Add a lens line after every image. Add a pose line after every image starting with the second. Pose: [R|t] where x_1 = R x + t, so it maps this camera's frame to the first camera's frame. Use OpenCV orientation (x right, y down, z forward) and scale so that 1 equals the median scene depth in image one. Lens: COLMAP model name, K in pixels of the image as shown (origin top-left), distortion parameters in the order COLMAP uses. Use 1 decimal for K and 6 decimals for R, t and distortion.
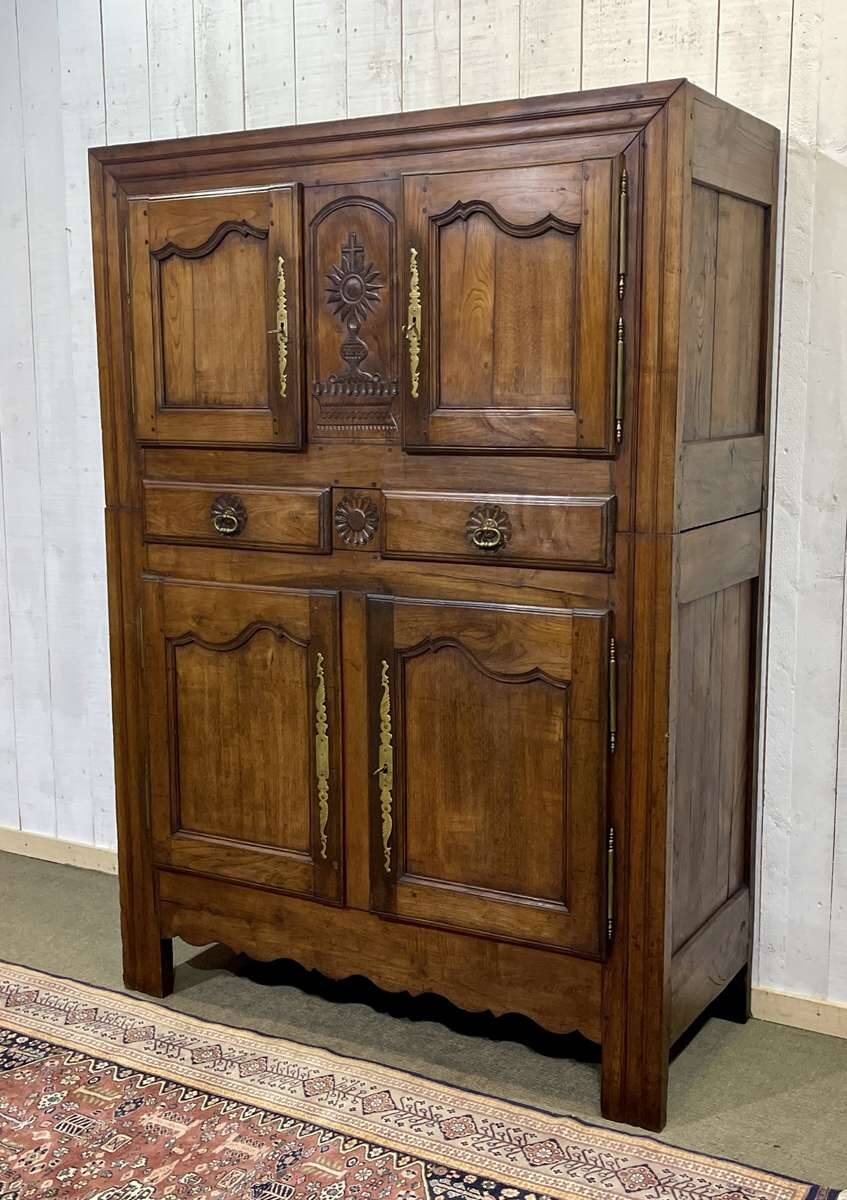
lens RADIAL K [[1388.8, 0, 427.1], [0, 1388.8, 607.7], [0, 0, 1]] dist [0.144879, -0.419464]
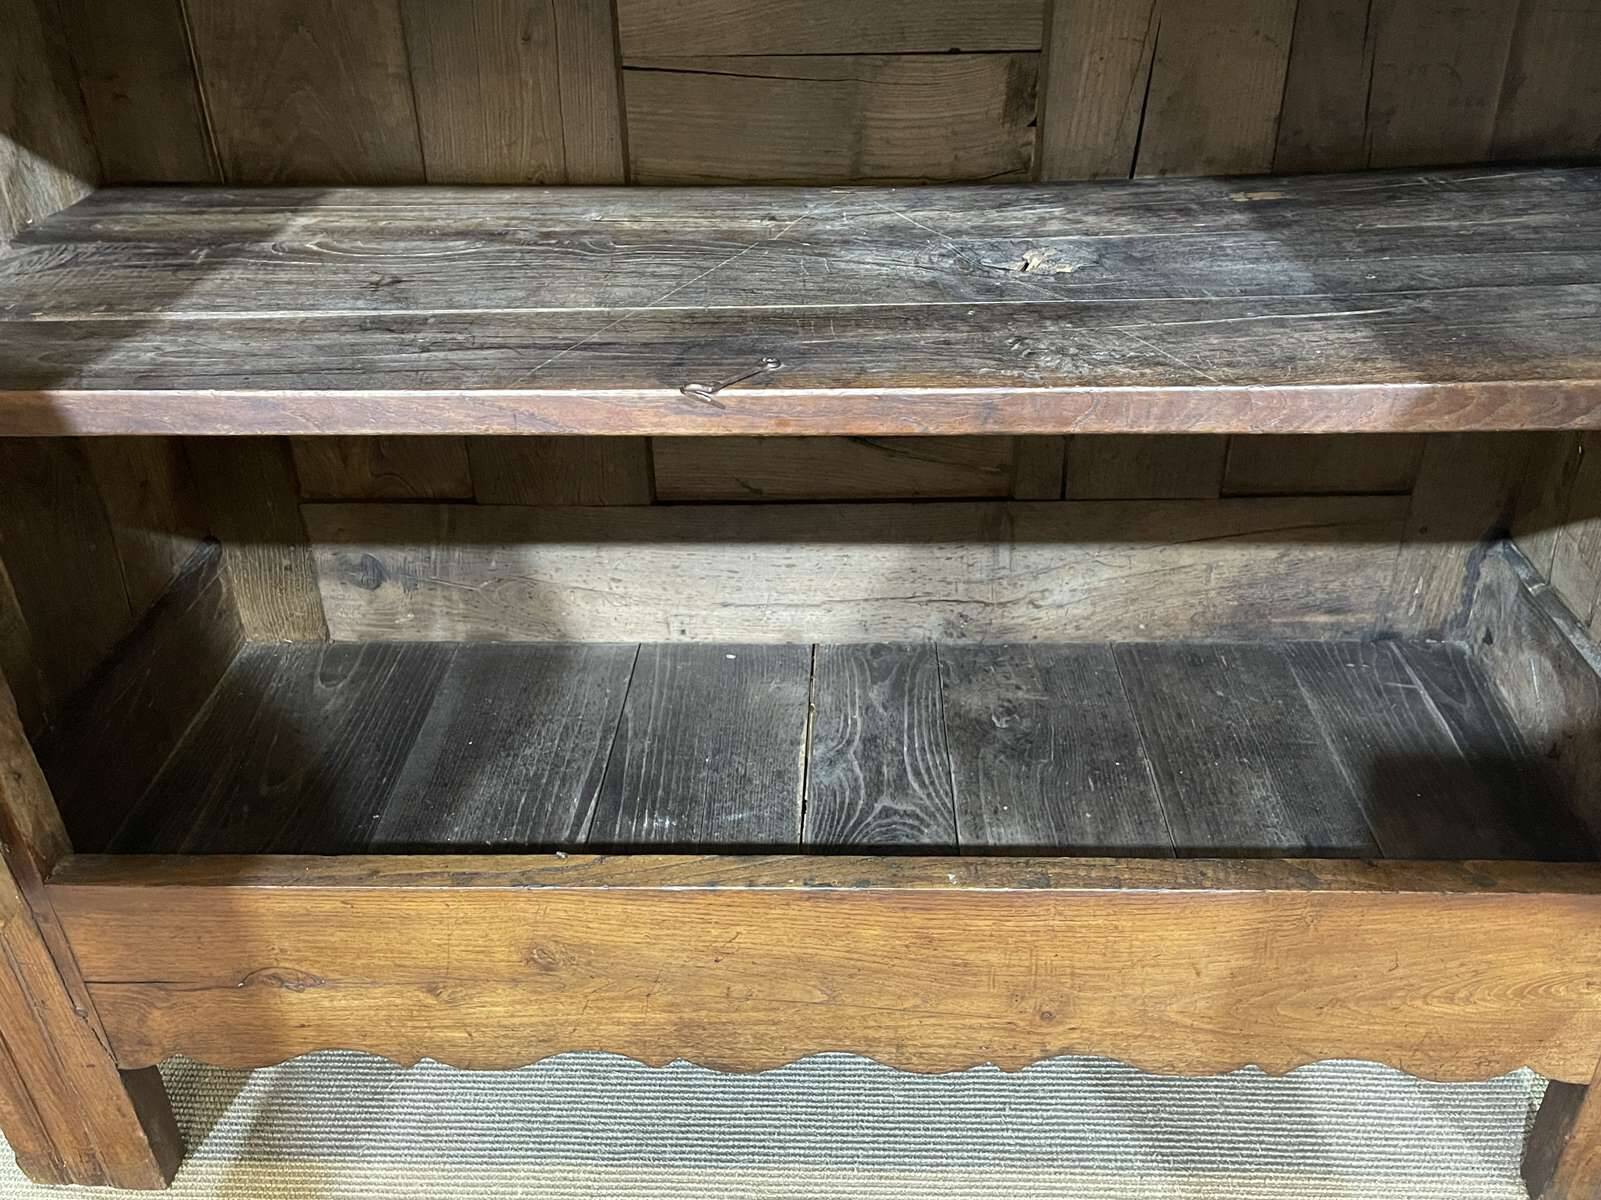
lens RADIAL K [[1381.0, 0, 799.0], [0, 1381.0, 605.3], [0, 0, 1]] dist [0.044024, -0.058019]
pose [[0.885032, -0.255024, 0.389463, -0.170015], [0.092094, 0.915979, 0.390514, 0.025842], [-0.456330, -0.309751, 0.834157, 0.787956]]
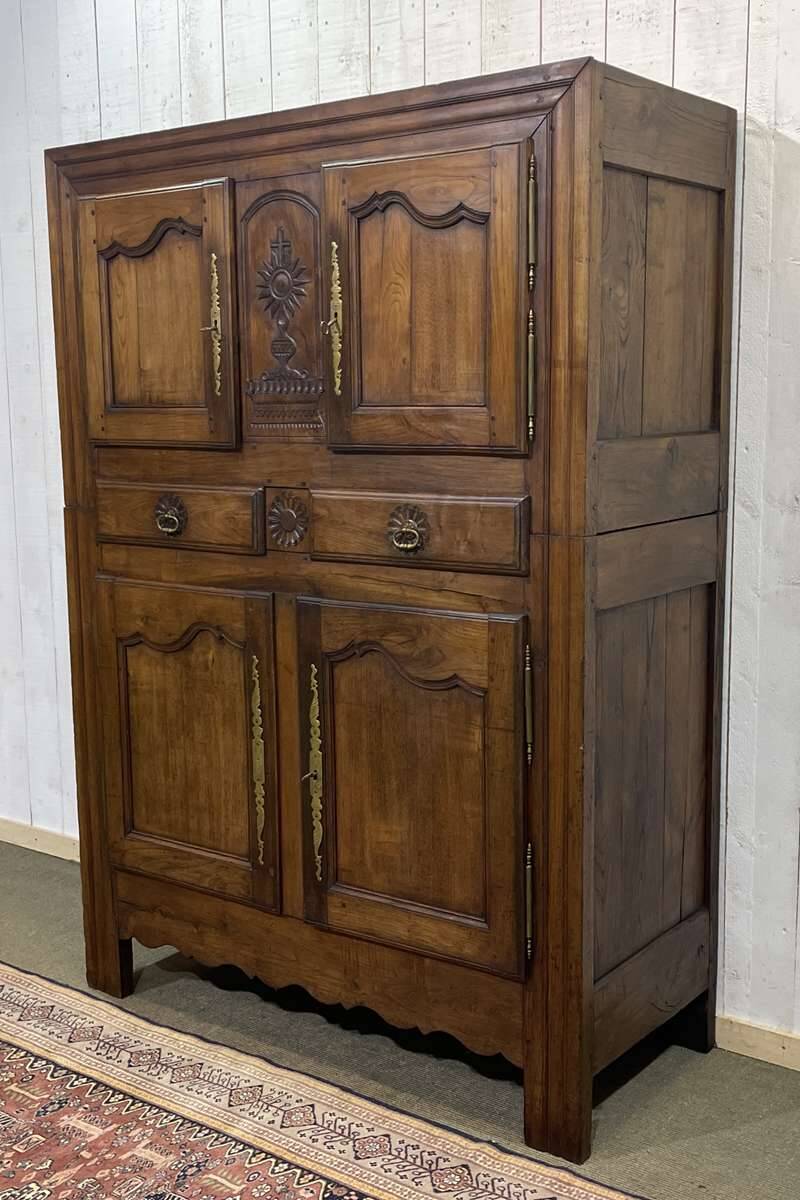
lens RADIAL K [[1389.2, 0, 405.4], [0, 1389.2, 605.8], [0, 0, 1]] dist [0.130568, -0.354784]
pose [[0.992812, 0.011230, -0.119155, 0.148098], [-0.011531, 0.999932, -0.001841, -0.001982], [0.119126, 0.003202, 0.992874, 0.036723]]
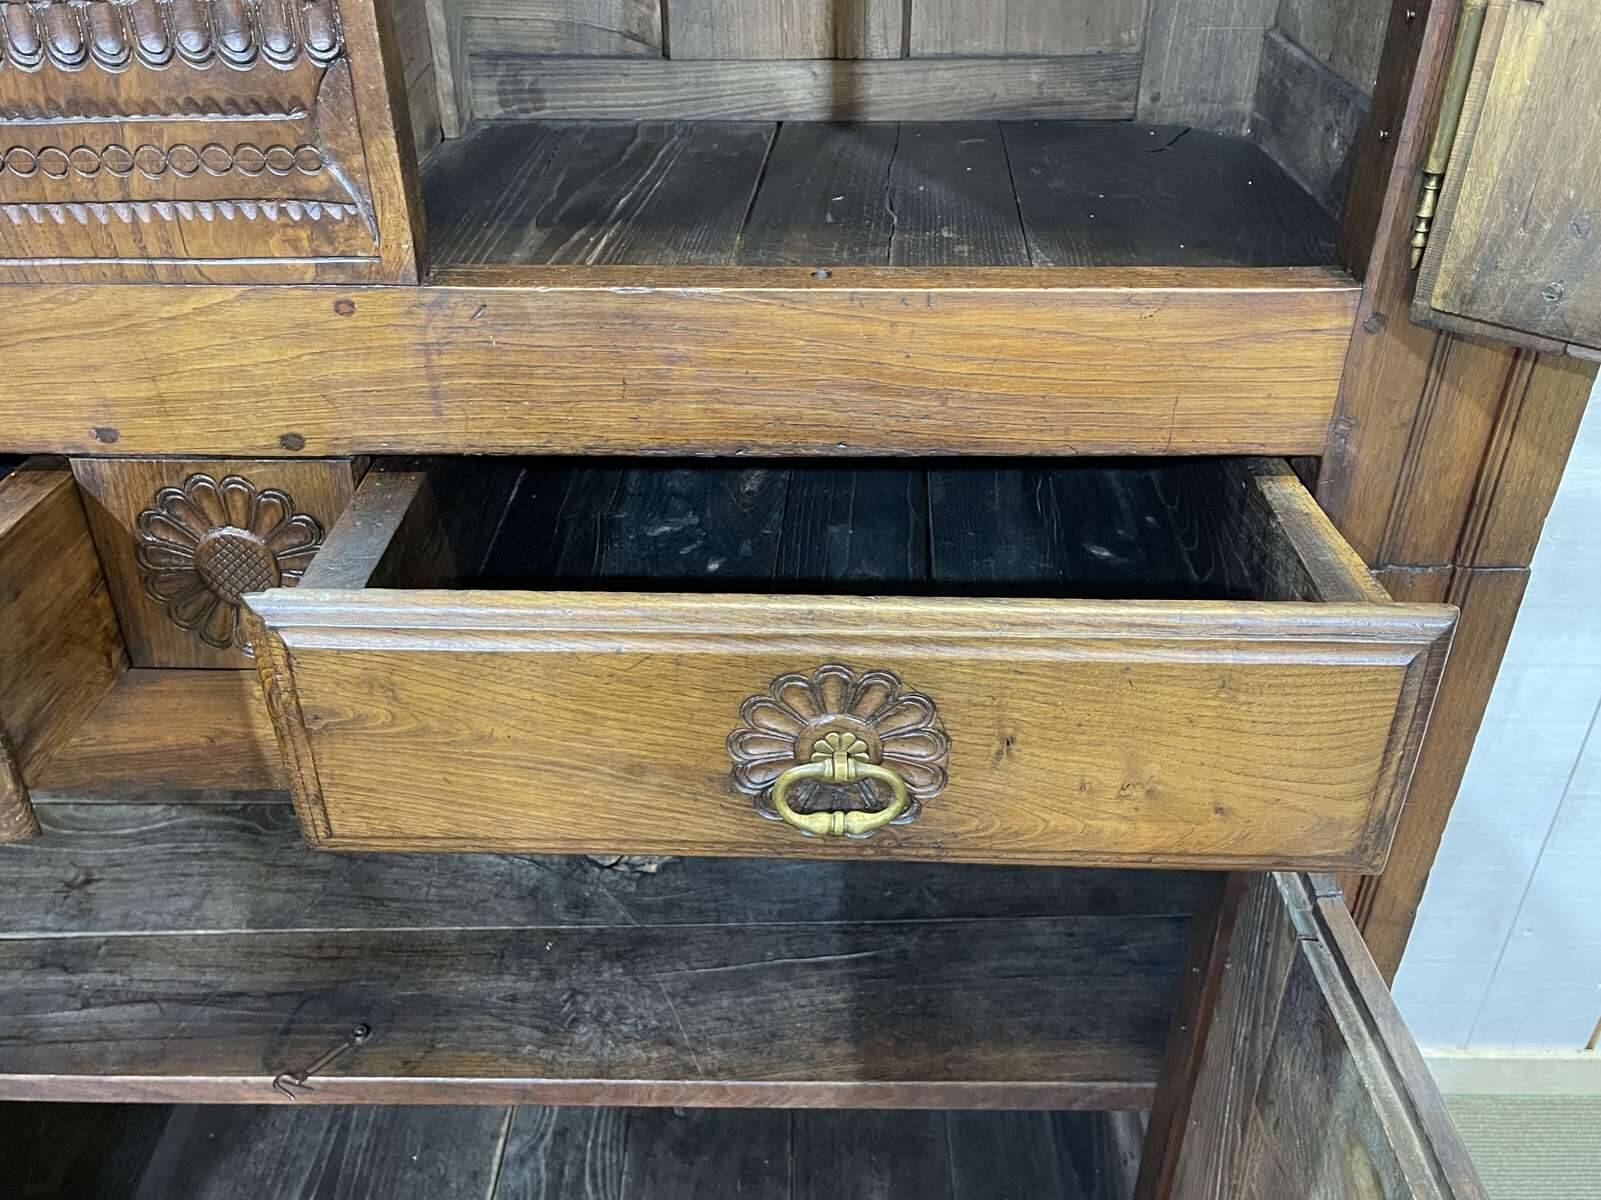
lens RADIAL K [[1381.0, 0, 799.0], [0, 1381.0, 605.3], [0, 0, 1]] dist [0.044024, -0.058019]
pose [[0.873666, -0.262296, 0.409767, -0.066836], [0.071941, 0.902617, 0.424390, -0.157240], [-0.481178, -0.341296, 0.807456, 0.738478]]
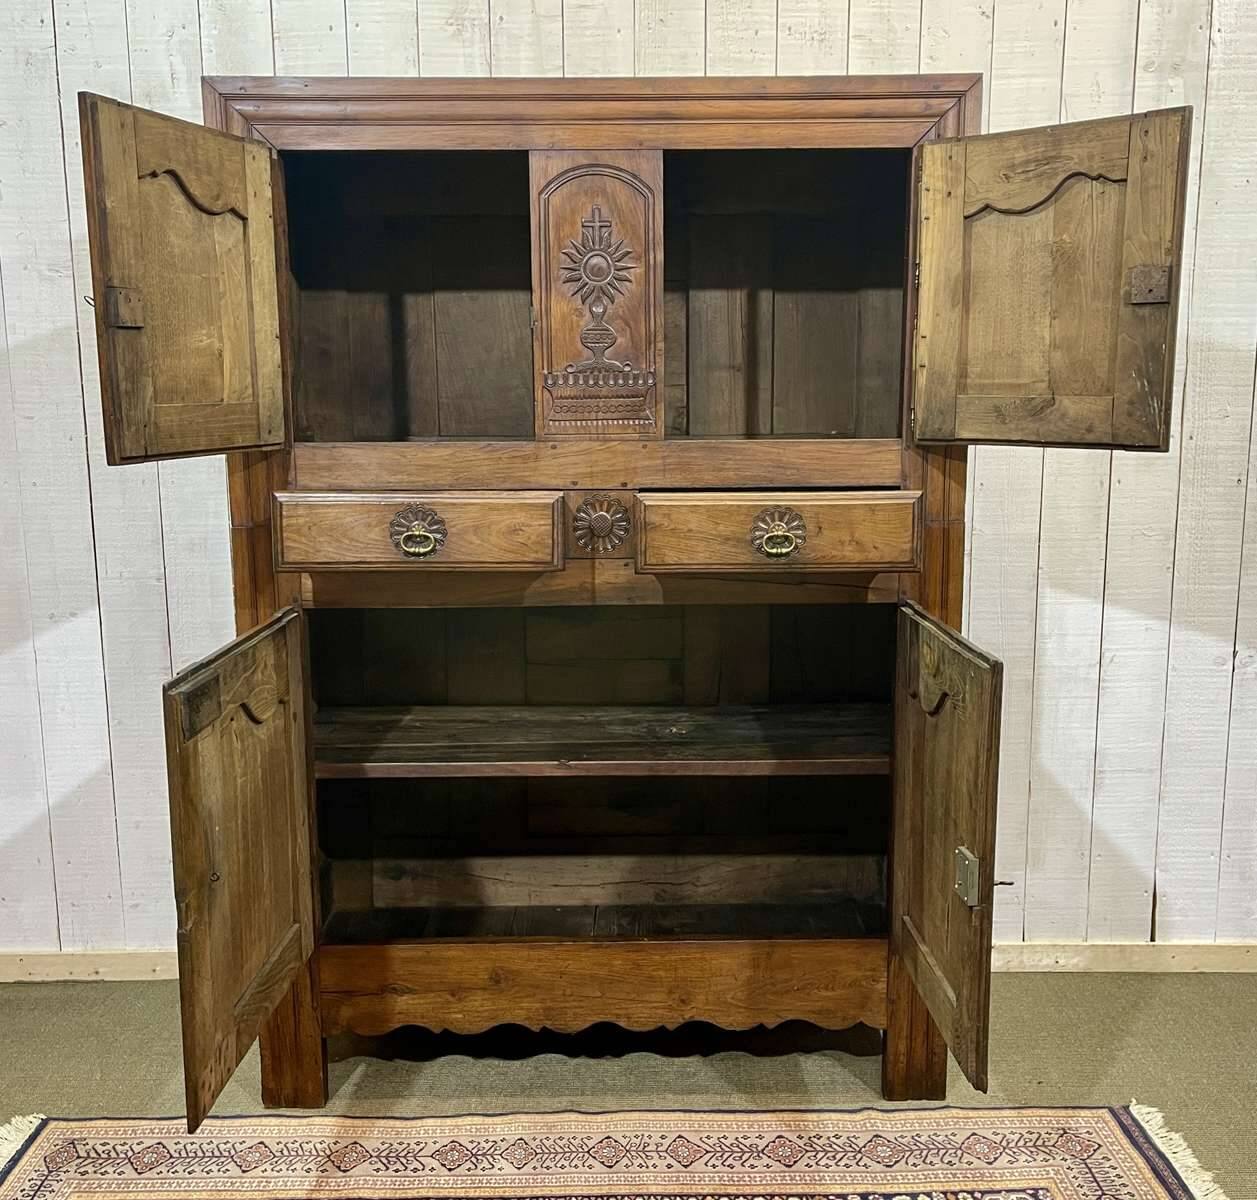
lens RADIAL K [[1310.5, 0, 648.2], [0, 1310.5, 609.1], [0, 0, 1]] dist [0.109976, -0.245063]
pose [[0.861760, -0.084555, 0.500220, -0.454232], [0.080652, 0.996307, 0.029467, -0.030867], [-0.500864, 0.014951, 0.865397, 0.245249]]
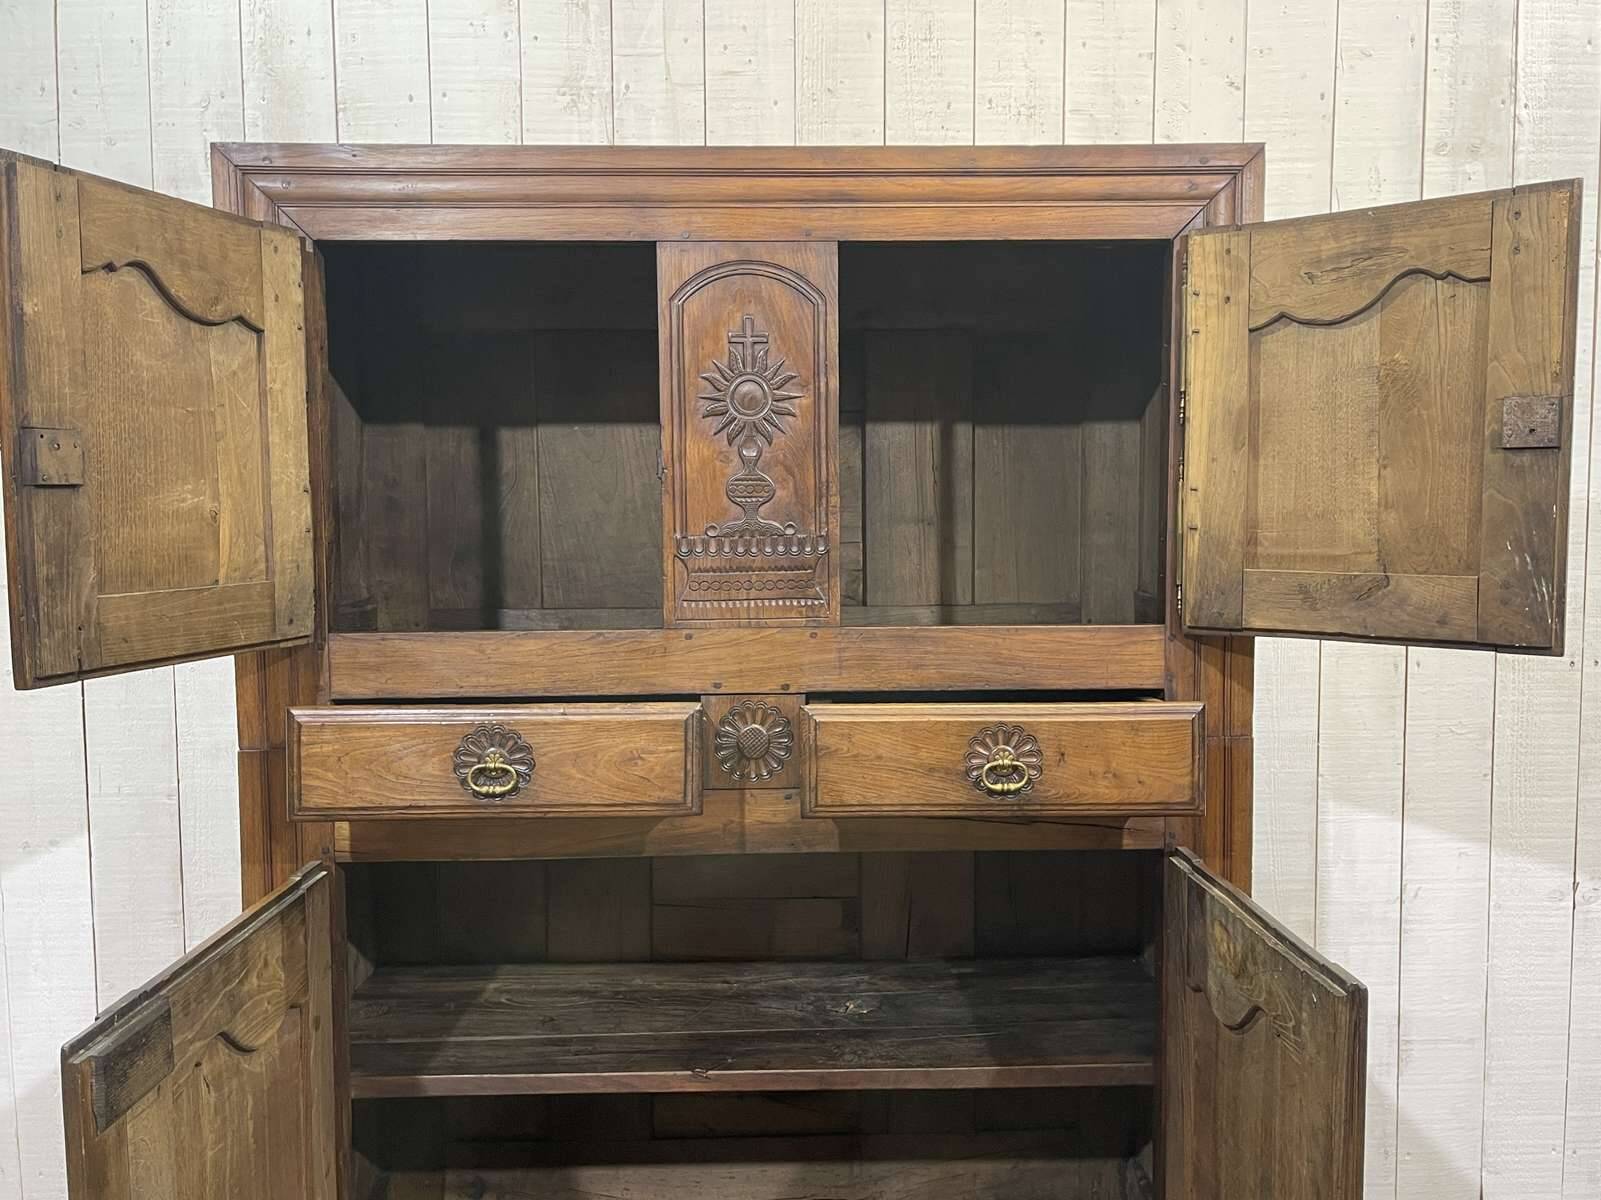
lens RADIAL K [[1369.6, 0, 818.6], [0, 1369.6, 611.2], [0, 0, 1]] dist [0.079218, -0.112151]
pose [[0.853815, -0.039850, 0.519049, -0.356010], [0.083640, 0.994613, -0.061224, -0.082145], [-0.513814, 0.095688, 0.852549, 0.425414]]
